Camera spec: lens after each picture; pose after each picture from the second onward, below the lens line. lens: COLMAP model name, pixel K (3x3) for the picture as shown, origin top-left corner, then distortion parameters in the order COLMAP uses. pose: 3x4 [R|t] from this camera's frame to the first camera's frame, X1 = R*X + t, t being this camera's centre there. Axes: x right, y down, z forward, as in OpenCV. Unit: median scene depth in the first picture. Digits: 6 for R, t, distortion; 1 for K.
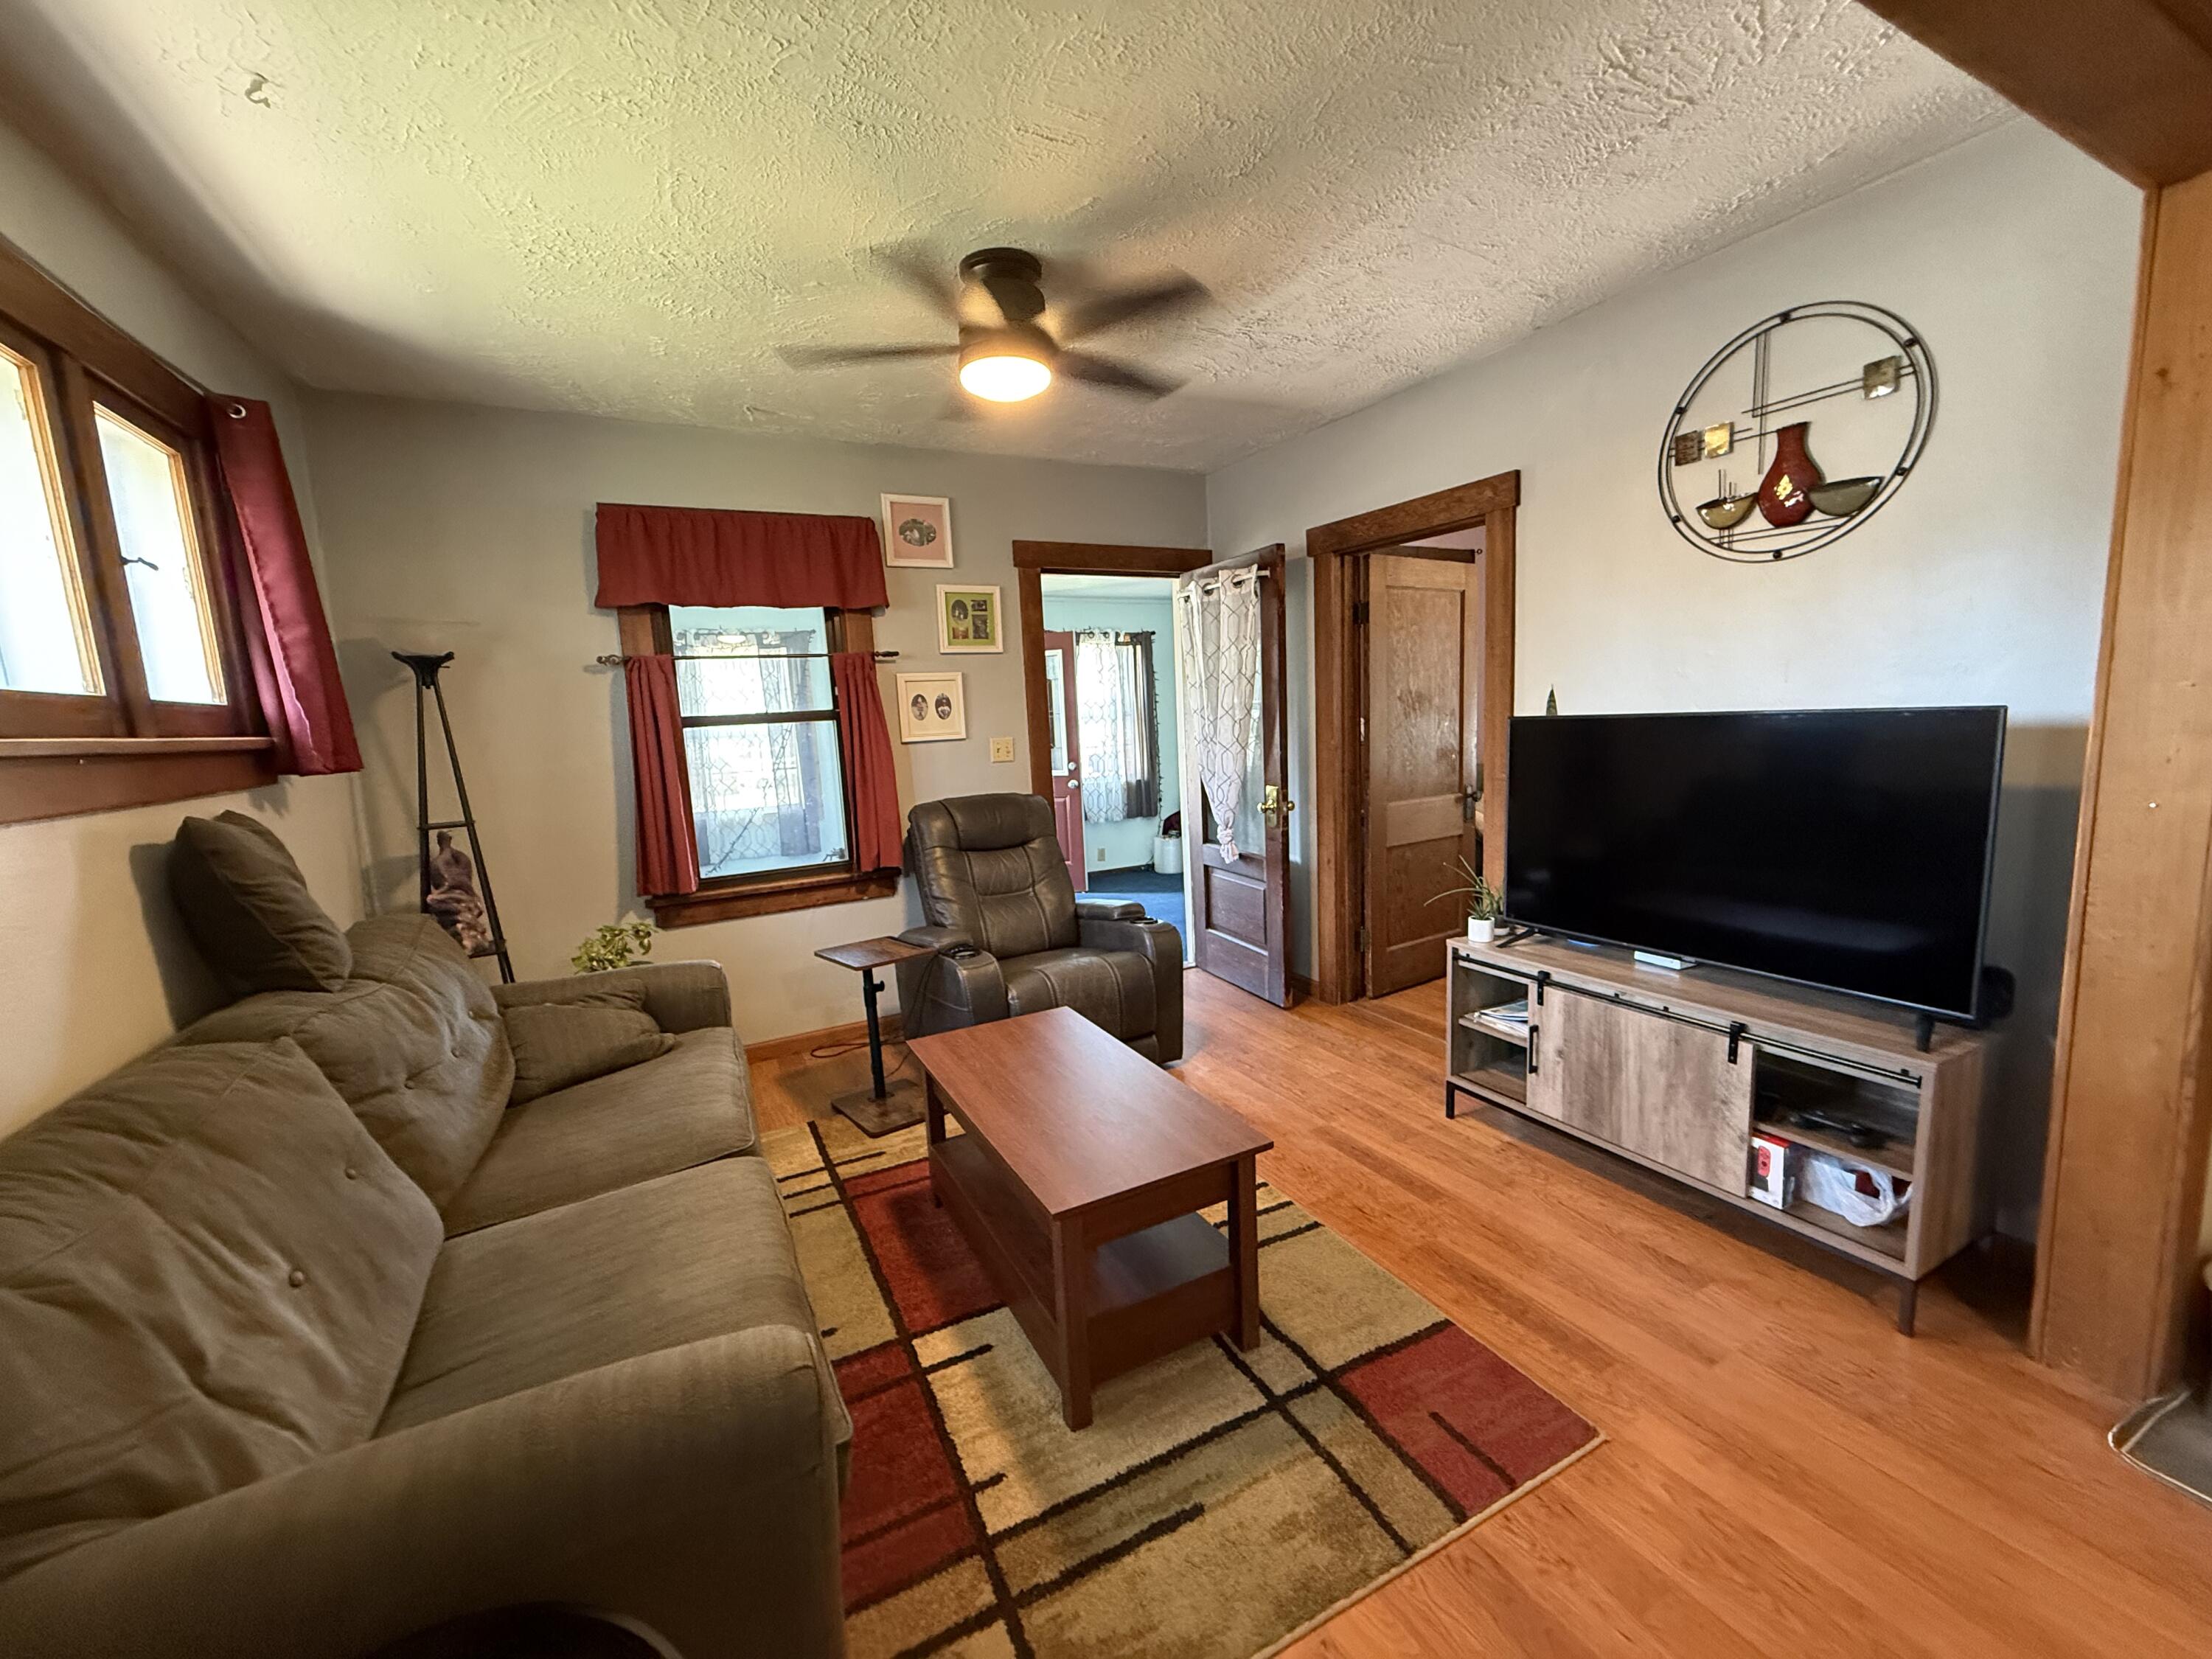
lens RADIAL K [[886.1, 0, 1110.2], [0, 886.1, 834.3], [0, 0, 1]] dist [-0.008170, 0.000596]
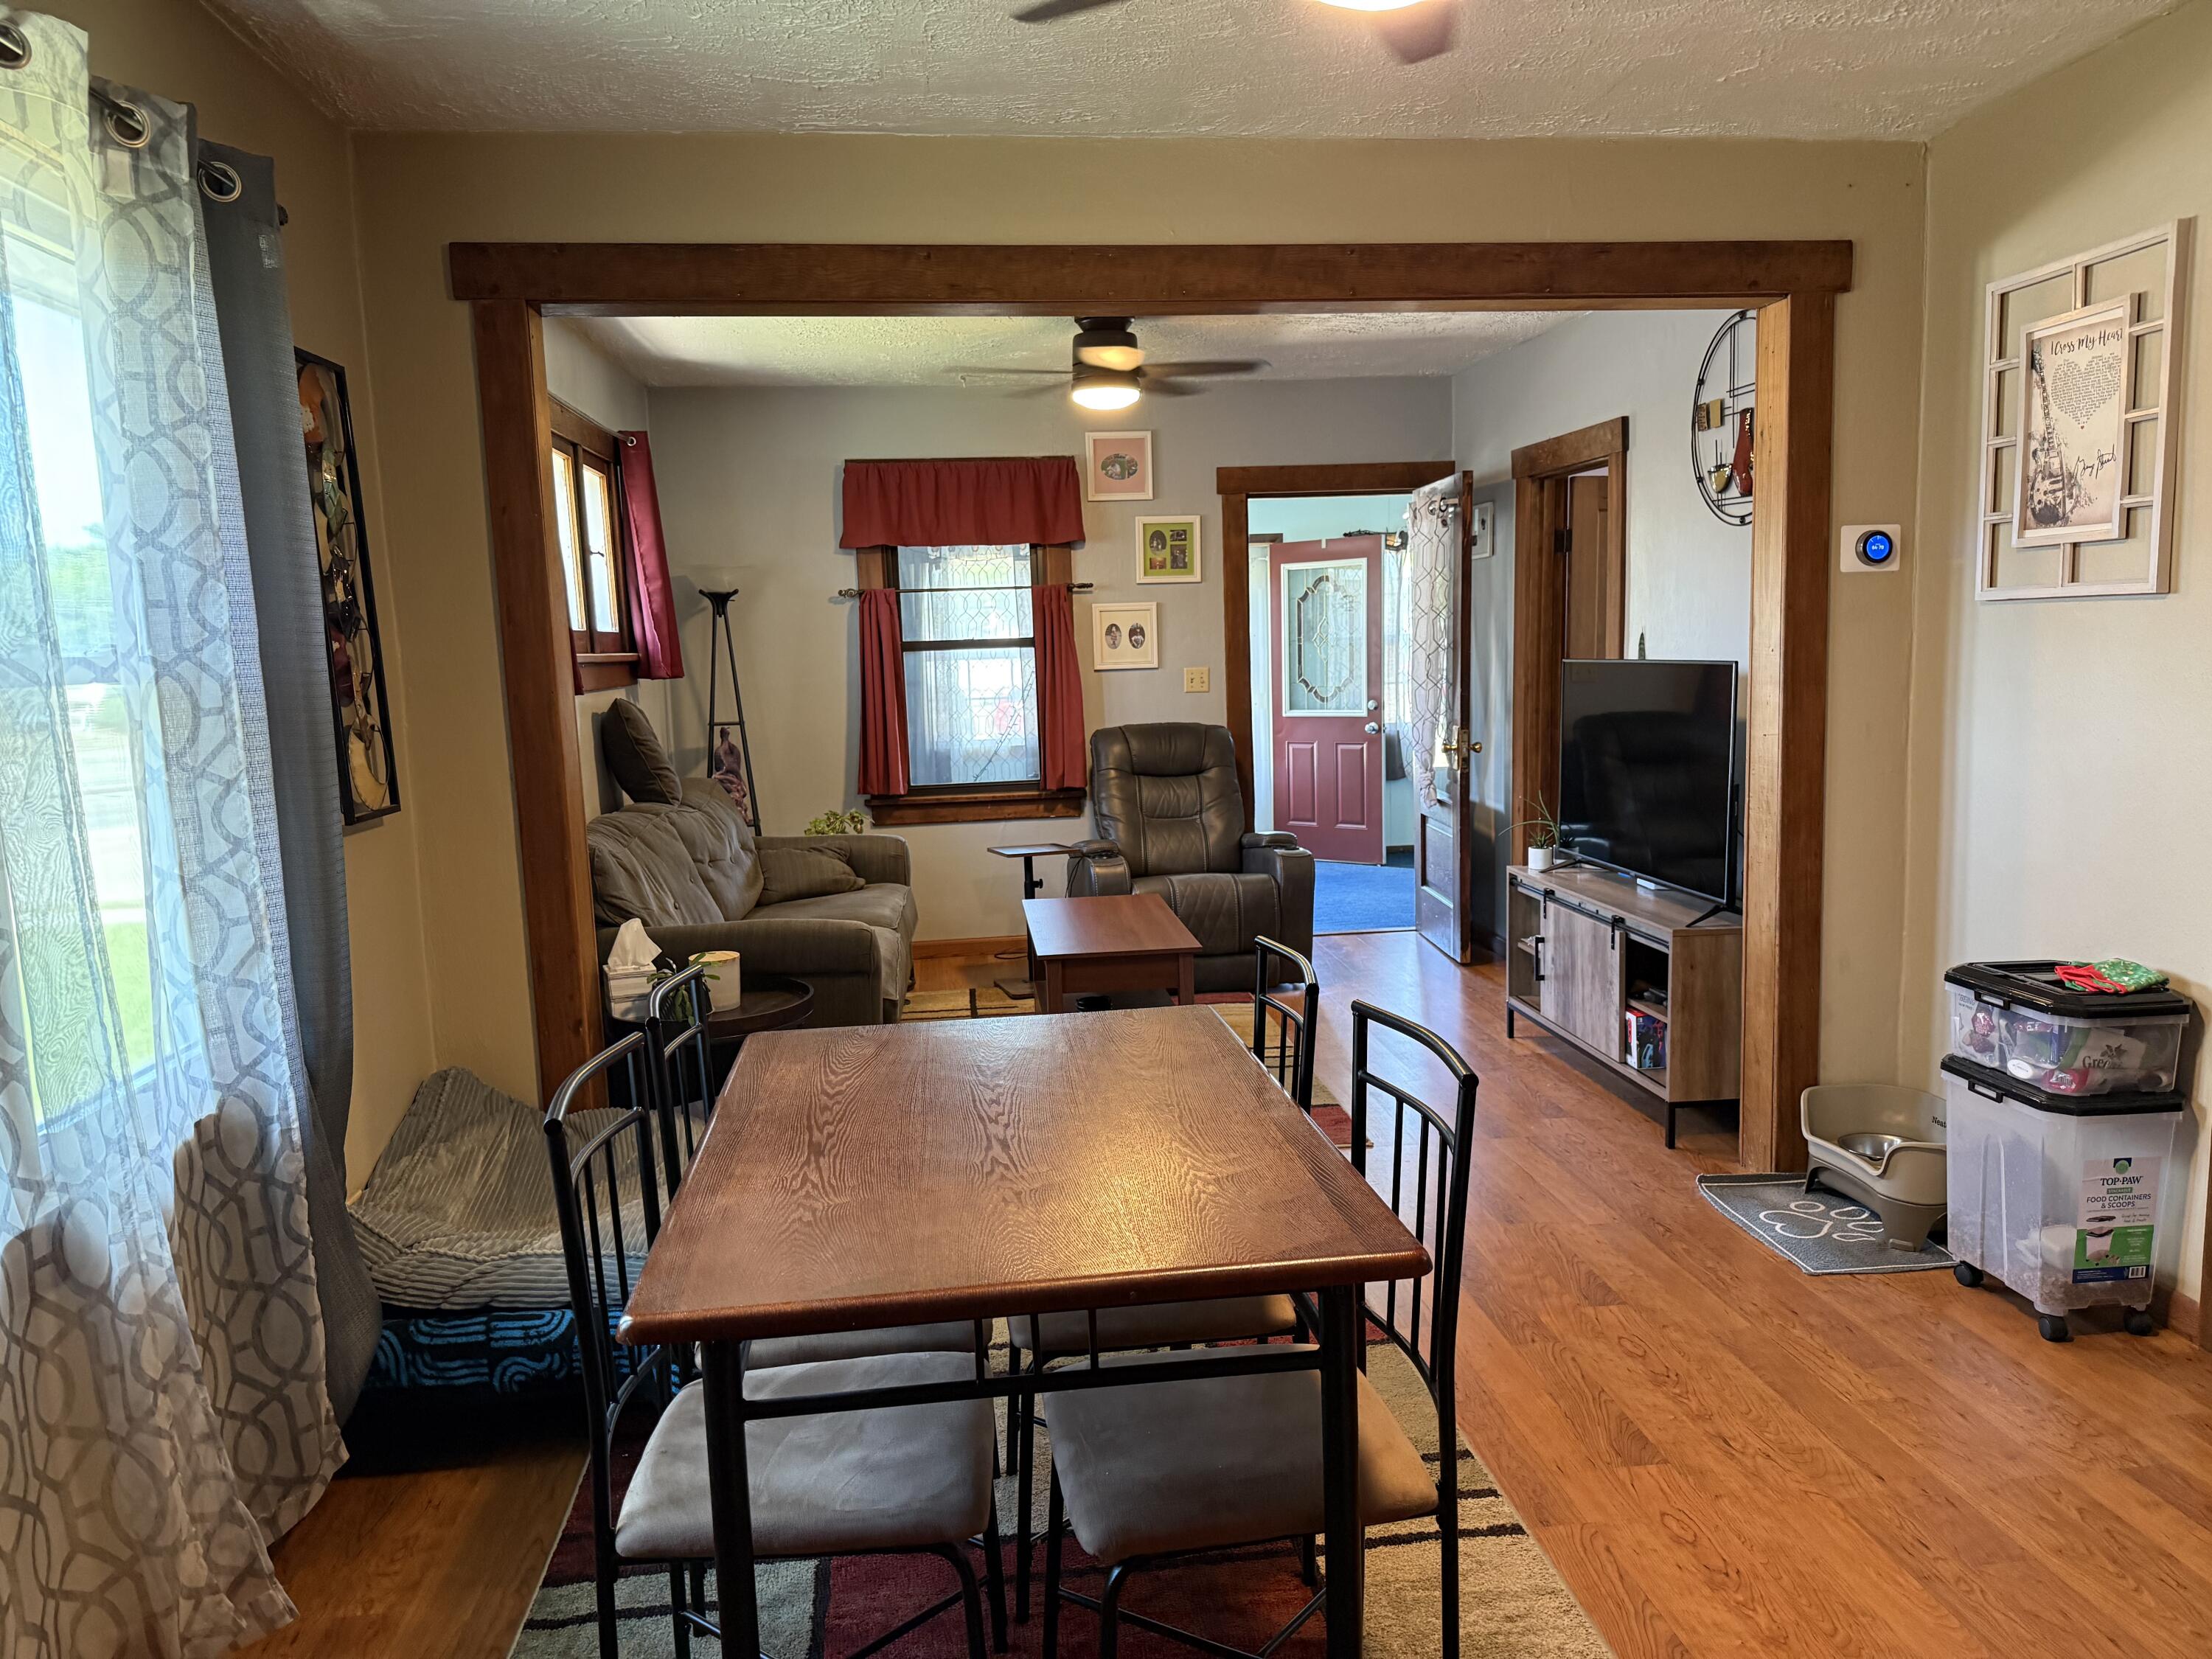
lens RADIAL K [[1559.6, 0, 1139.6], [0, 1559.6, 873.8], [0, 0, 1]] dist [0.056249, -0.076627]
pose [[0.934190, 0.072328, -0.349367, 0.570921], [-0.064051, 0.997326, 0.035203, 0.081690], [0.350979, -0.010509, 0.936324, -0.849332]]
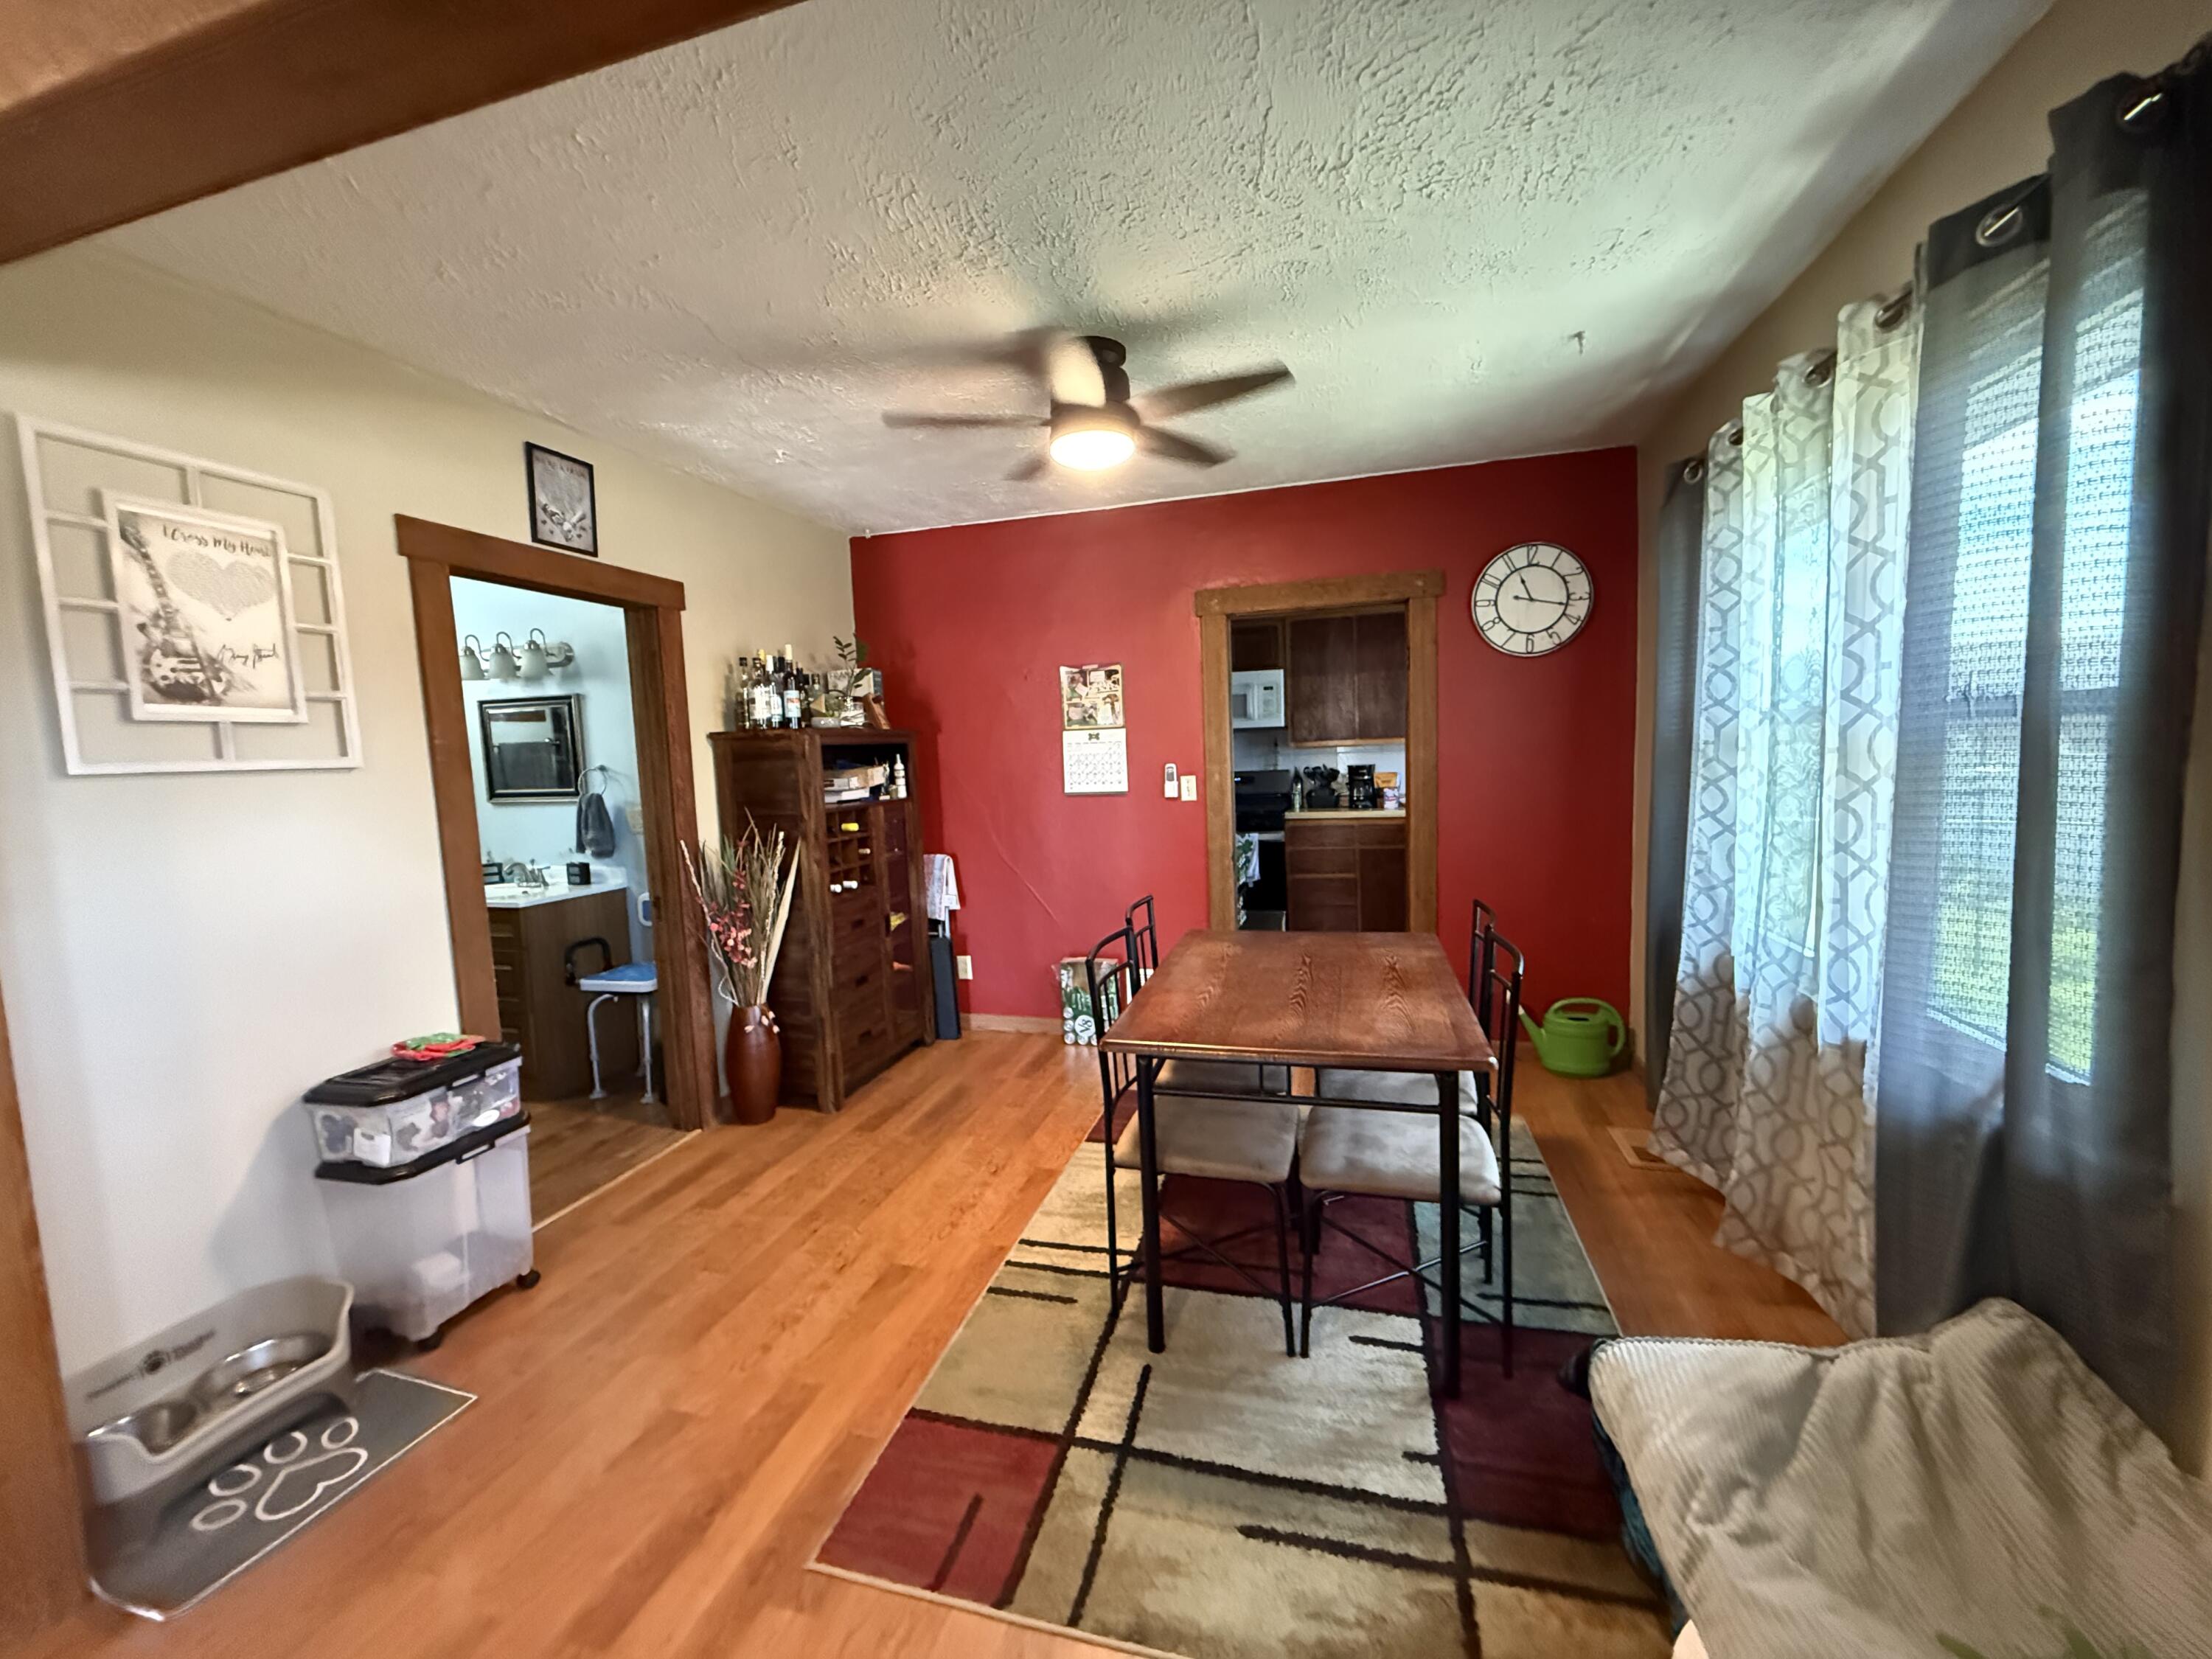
lens RADIAL K [[886.1, 0, 1100.0], [0, 886.1, 831.5], [0, 0, 1]] dist [-0.008170, 0.000596]
pose [[-0.715276, 0.015982, 0.698659, -0.950265], [0.172230, 0.972933, 0.154069, -0.210794], [-0.677287, 0.230532, -0.698669, 1.842080]]
